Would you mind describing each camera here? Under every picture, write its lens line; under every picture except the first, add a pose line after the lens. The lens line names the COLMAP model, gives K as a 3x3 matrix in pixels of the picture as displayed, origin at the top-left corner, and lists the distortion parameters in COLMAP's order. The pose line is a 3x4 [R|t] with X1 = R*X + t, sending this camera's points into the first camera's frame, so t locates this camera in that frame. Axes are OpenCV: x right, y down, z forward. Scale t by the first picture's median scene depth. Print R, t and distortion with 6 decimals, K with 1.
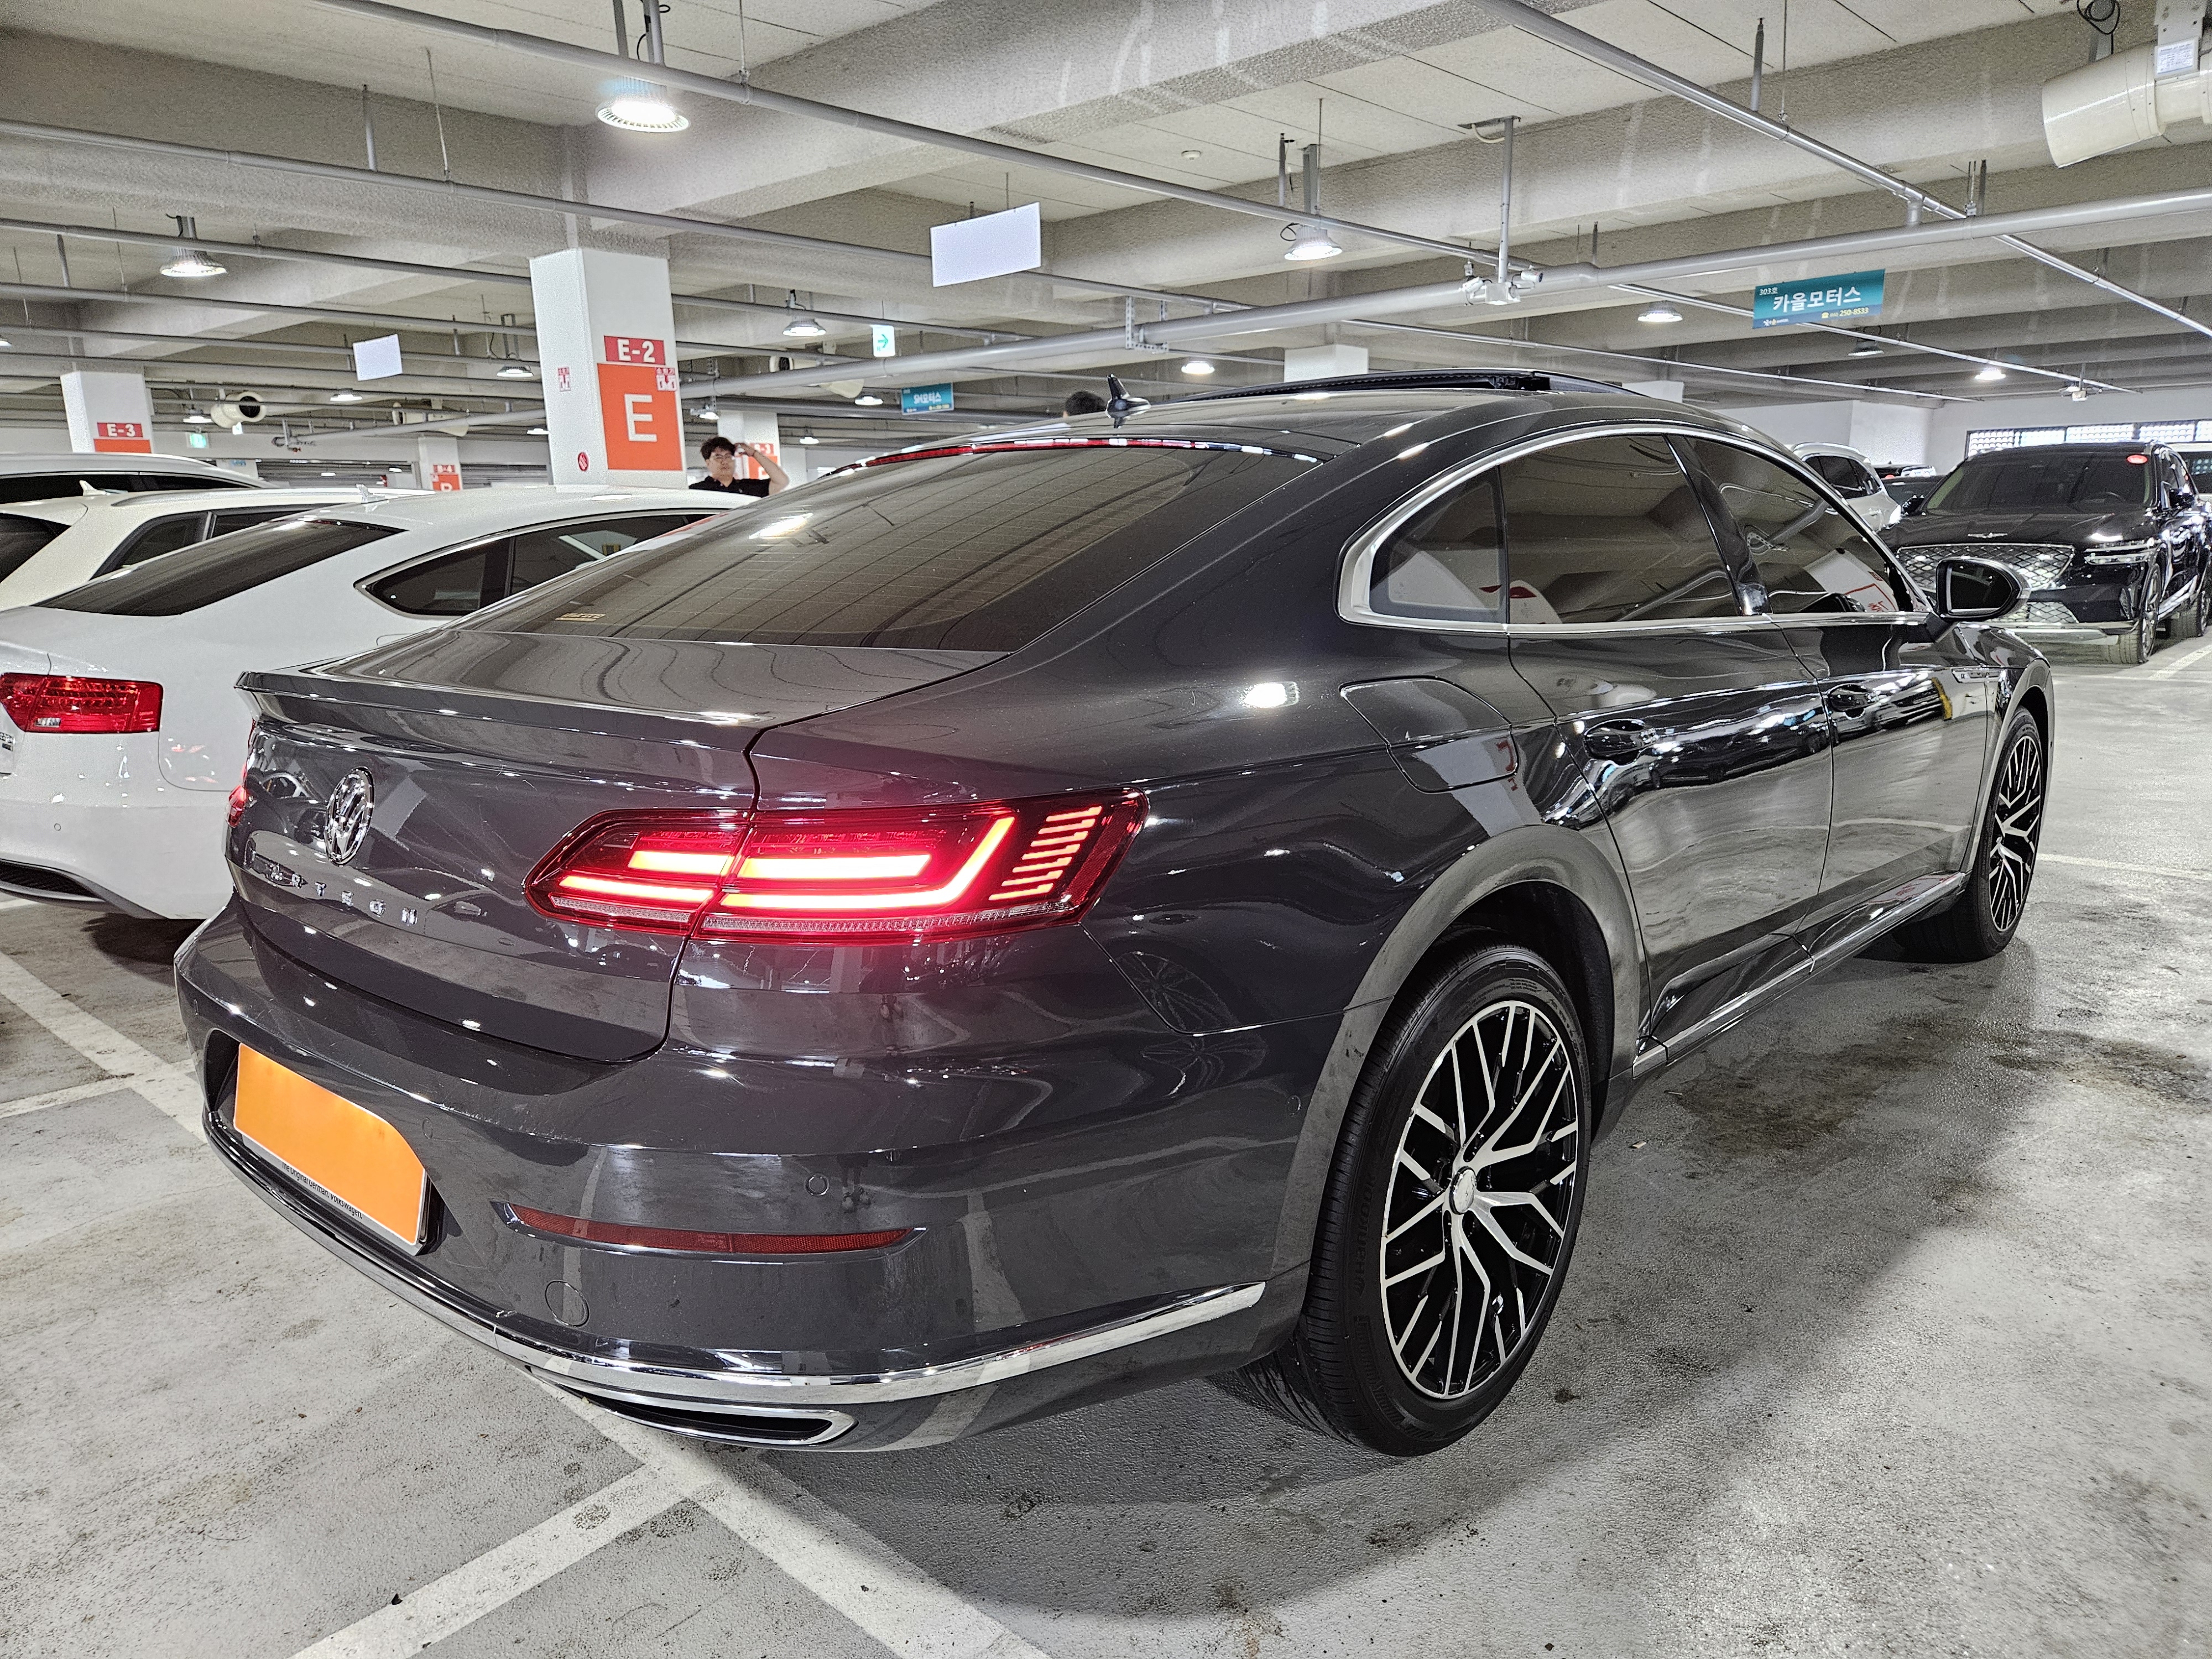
lens RADIAL K [[1482.8, 0, 1120.7], [0, 1482.8, 844.5], [0, 0, 1]] dist [0.060582, -0.056829]
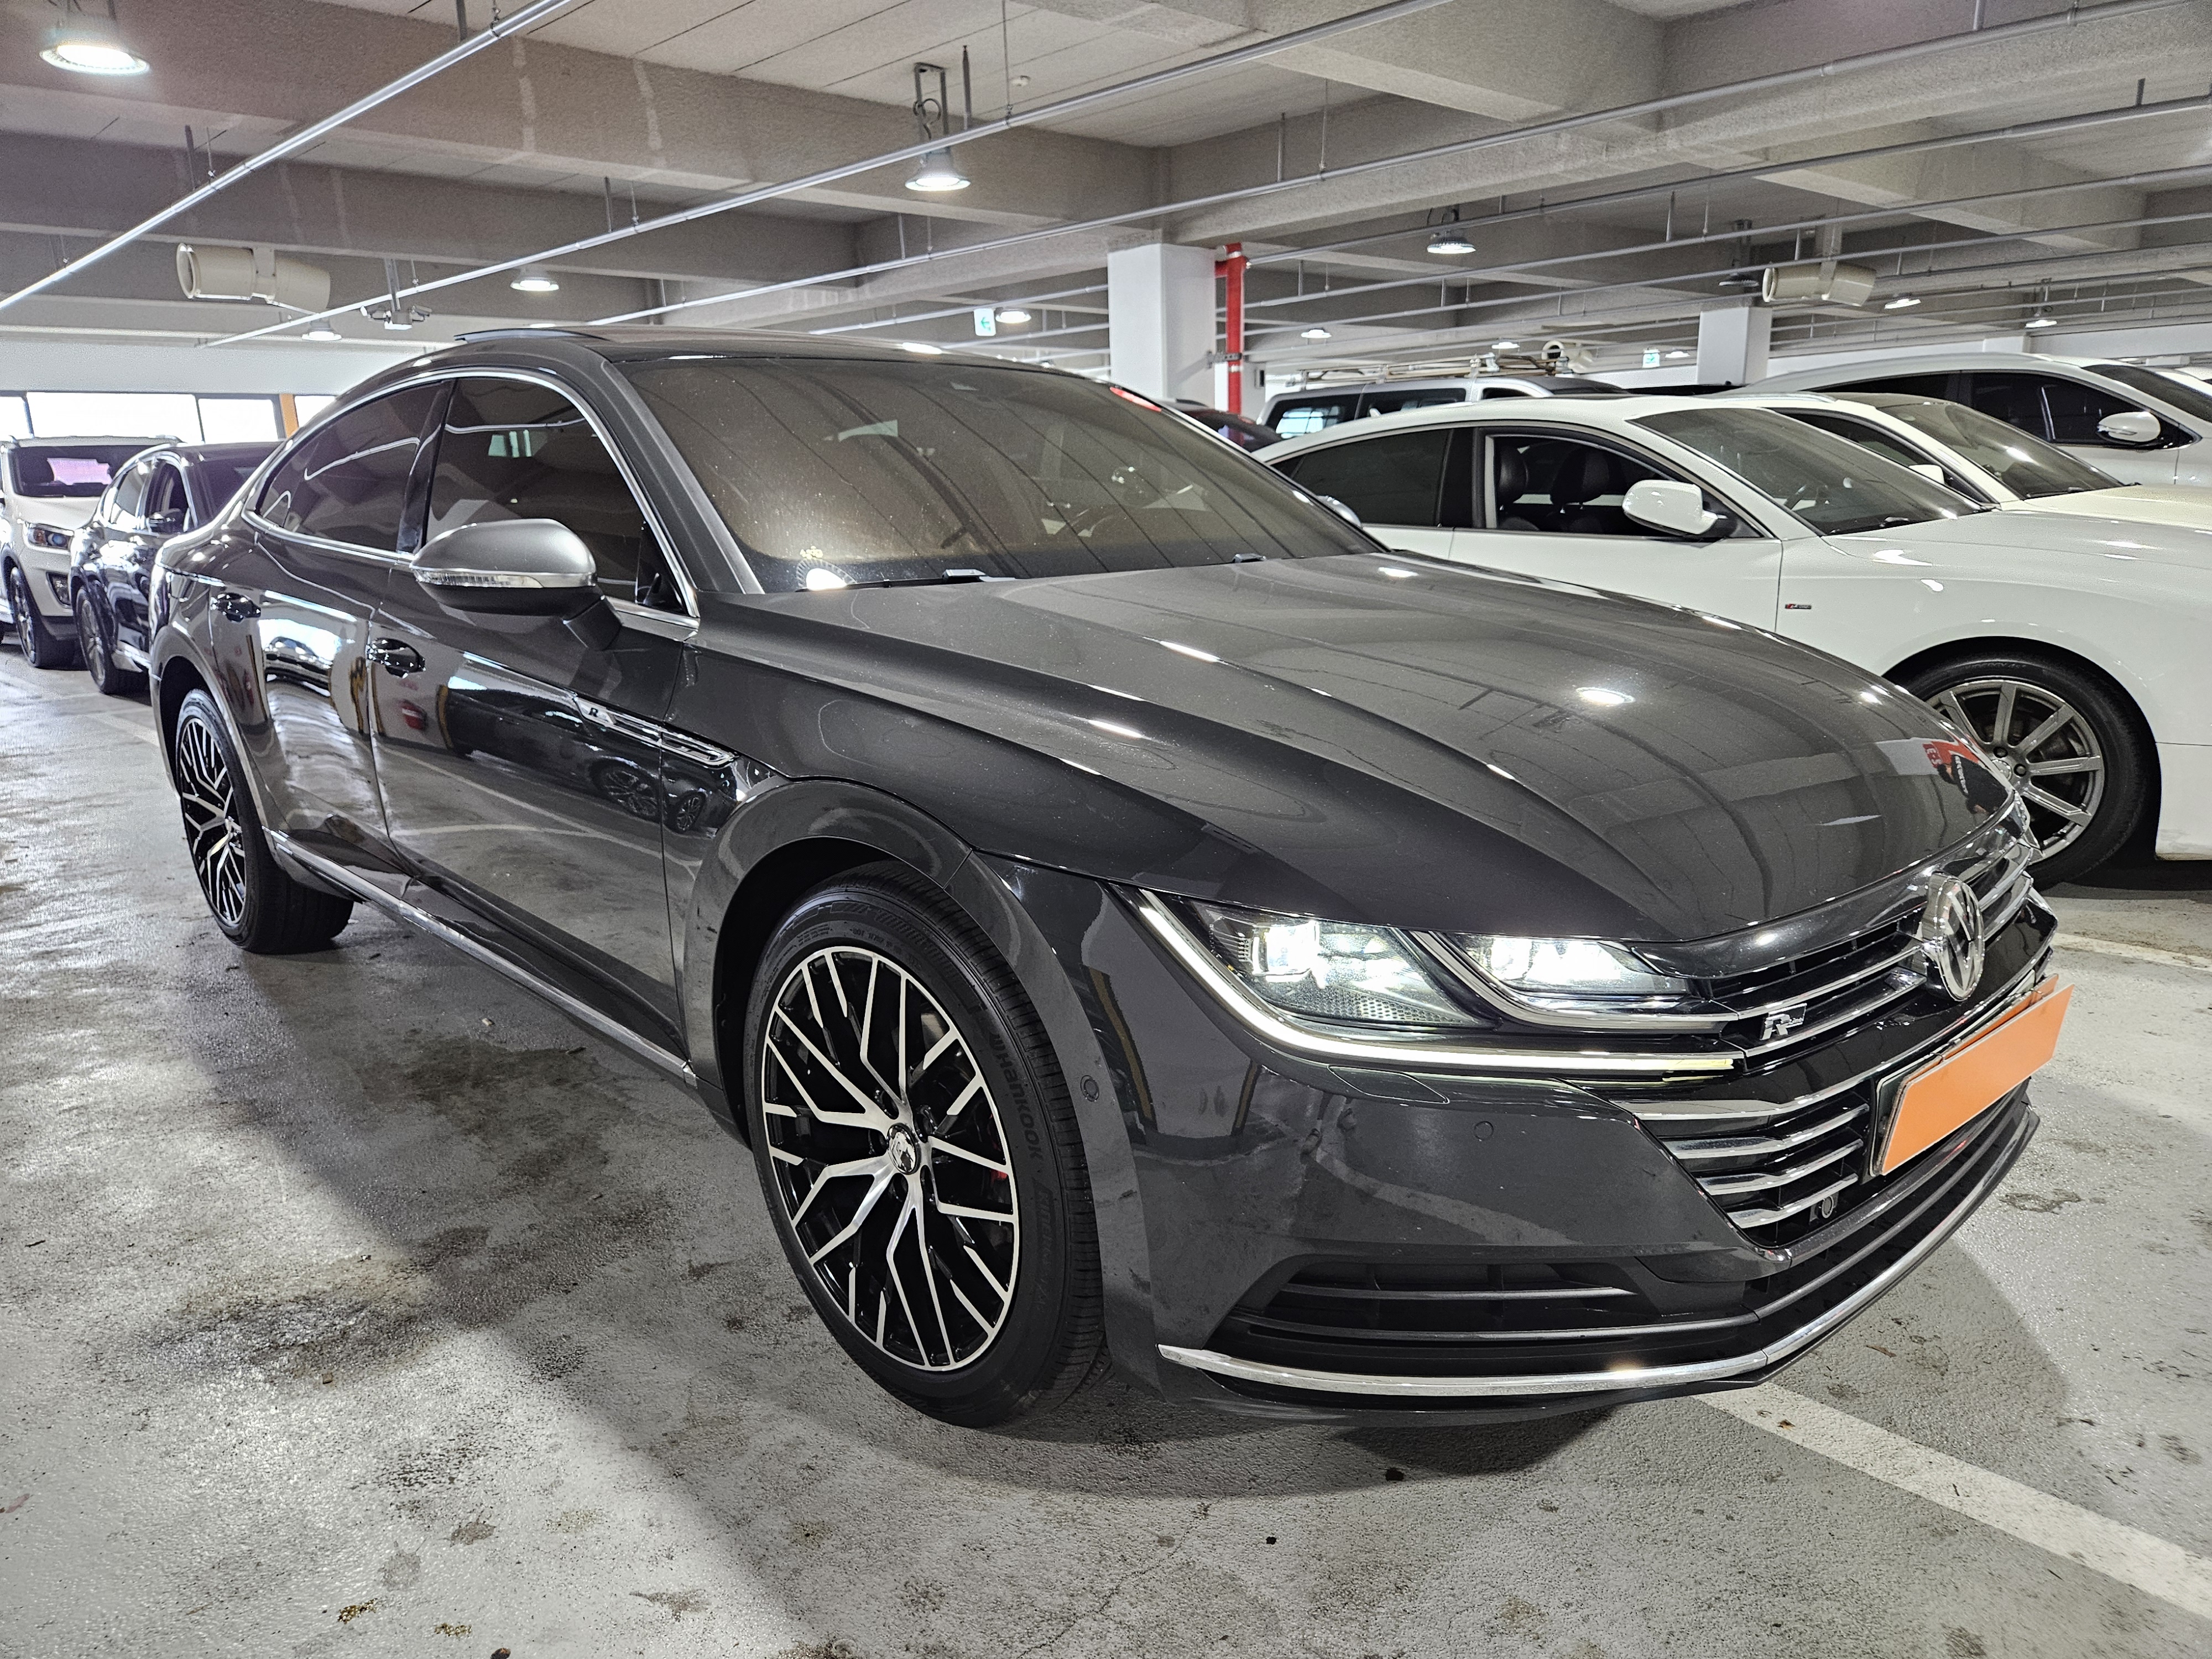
lens RADIAL K [[1523.0, 0, 1100.6], [0, 1523.0, 841.0], [0, 0, 1]] dist [0.099075, -0.111069]
pose [[-0.084057, 0.249734, -0.964659, 1.290738], [-0.185862, 0.947167, 0.261401, -0.295004], [0.978974, 0.201266, -0.033200, 1.352547]]
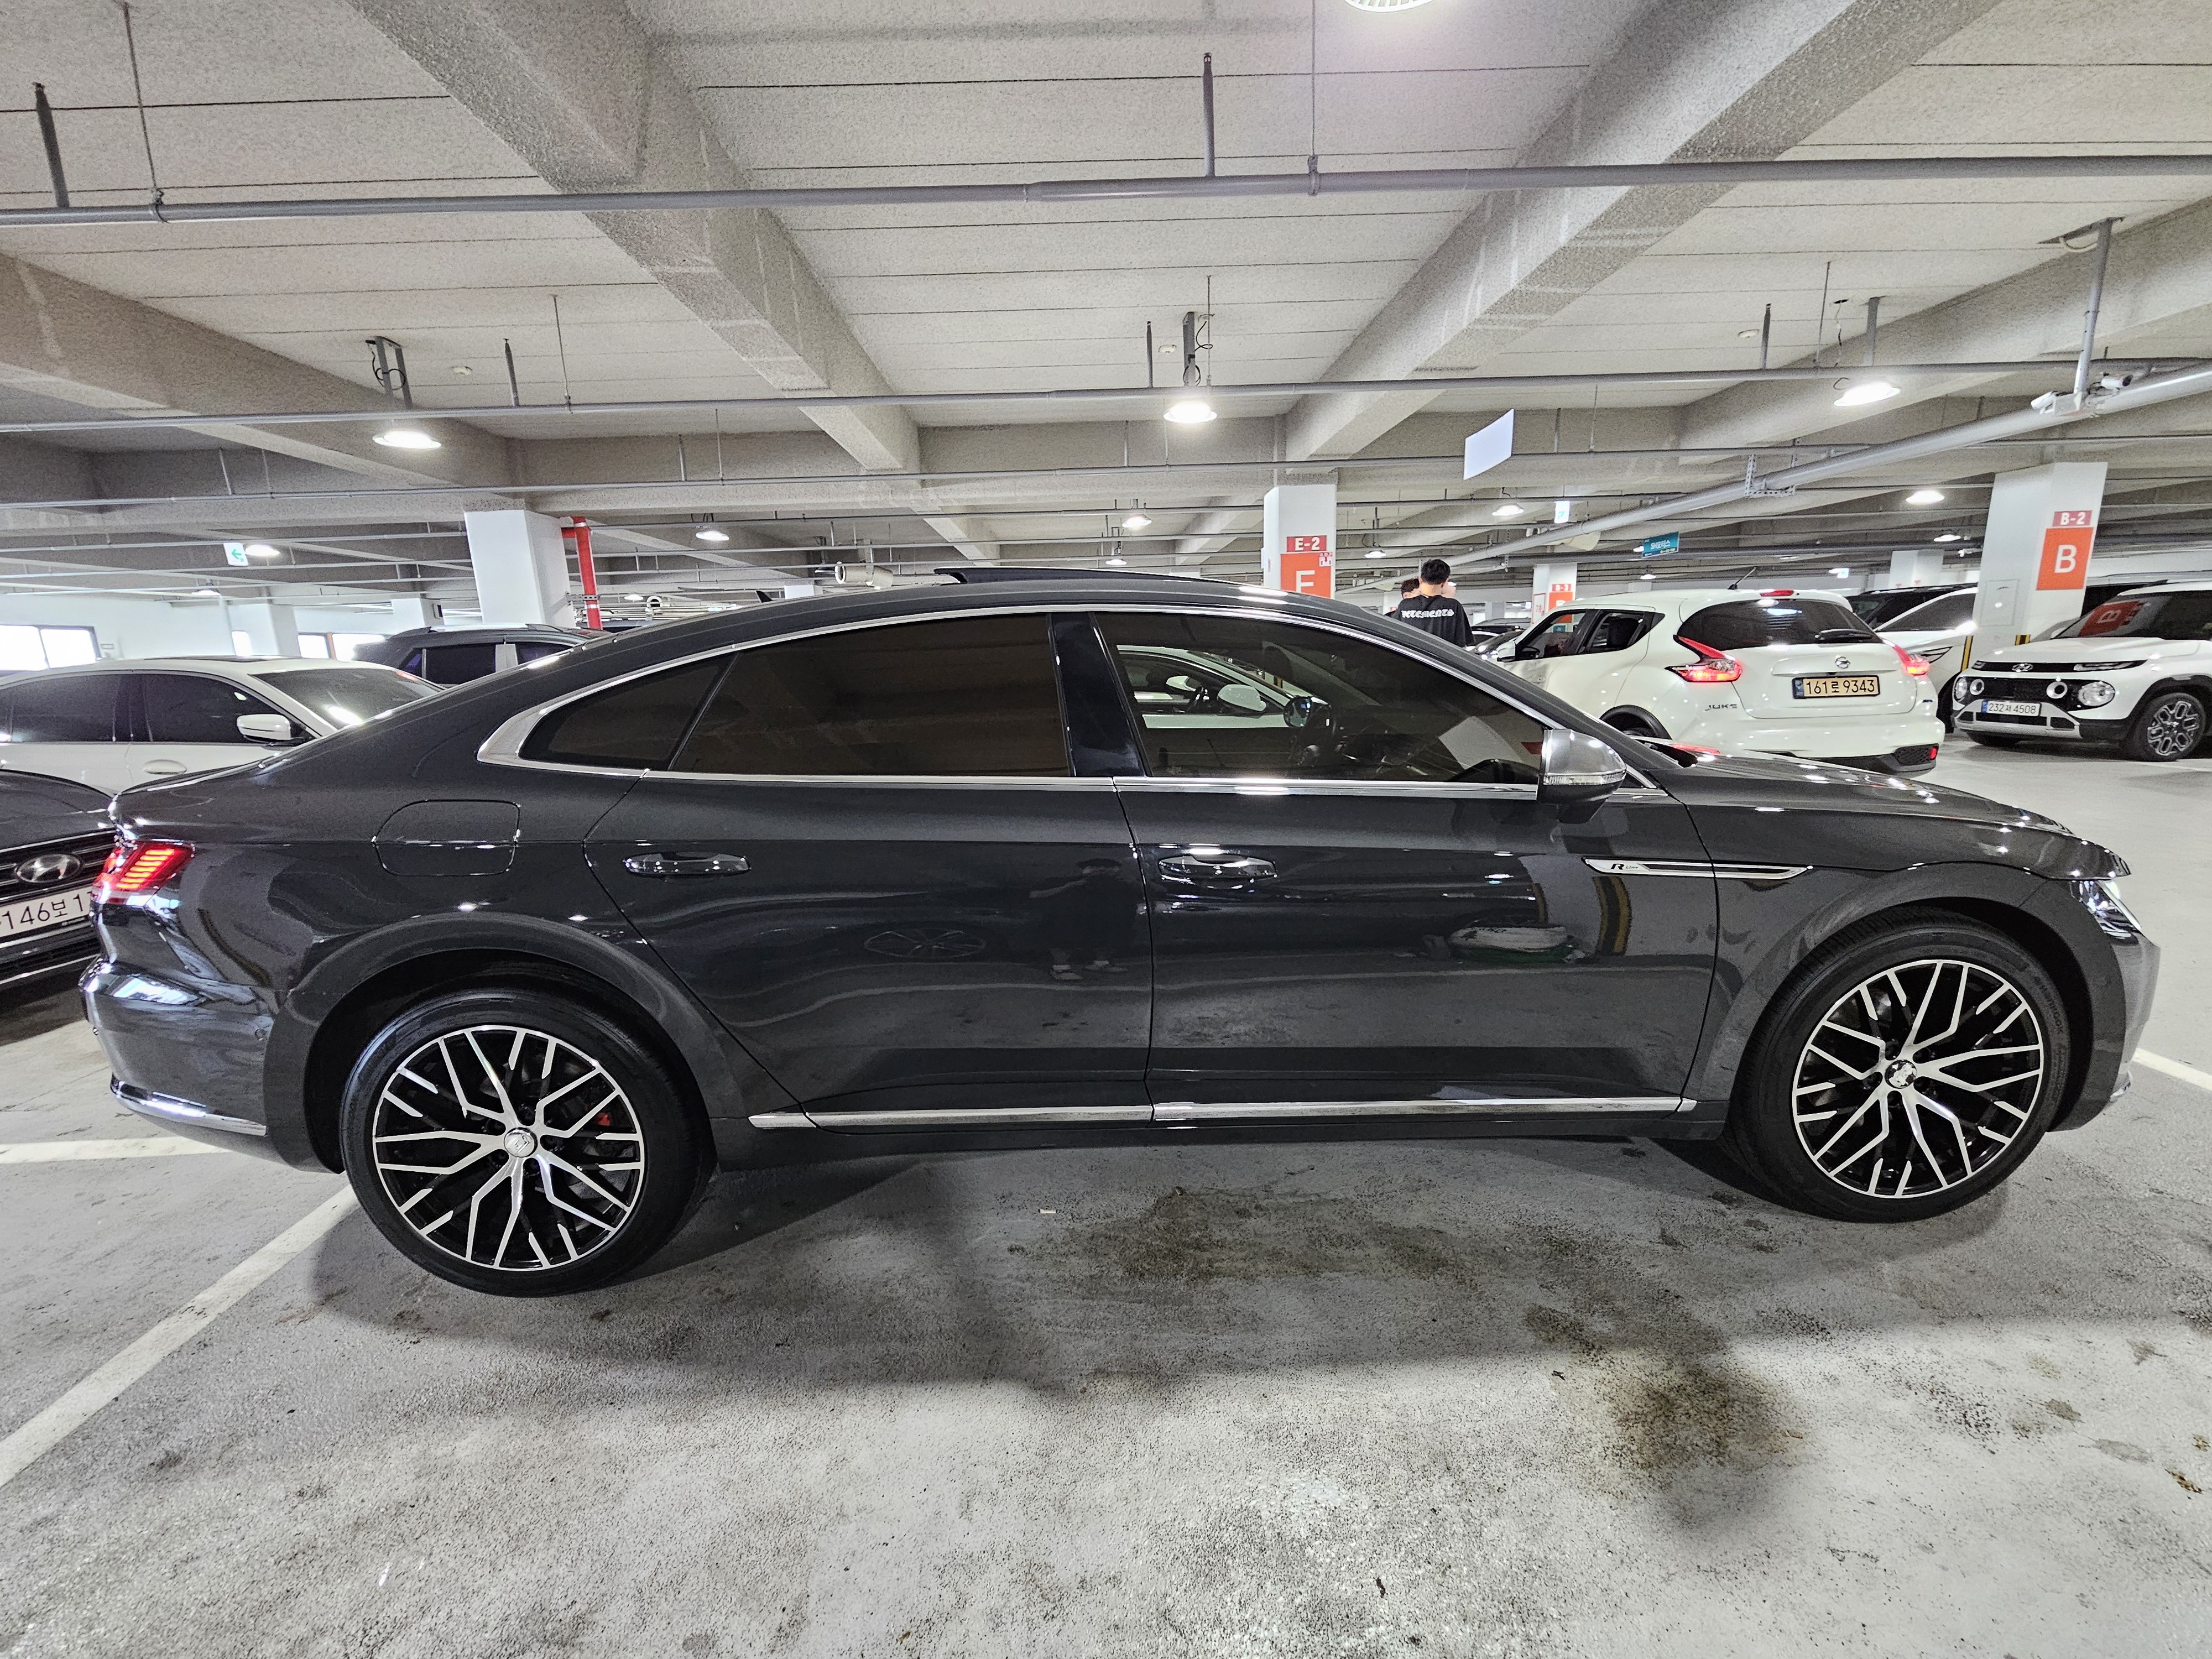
lens RADIAL K [[913.7, 0, 1106.0], [0, 913.7, 829.5], [0, 0, 1]] dist [-0.000035, -0.000466]
pose [[0.695300, 0.132197, -0.706457, 0.788149], [-0.133336, 0.989601, 0.053952, -0.133414], [0.706243, 0.056683, 0.705697, 0.466226]]
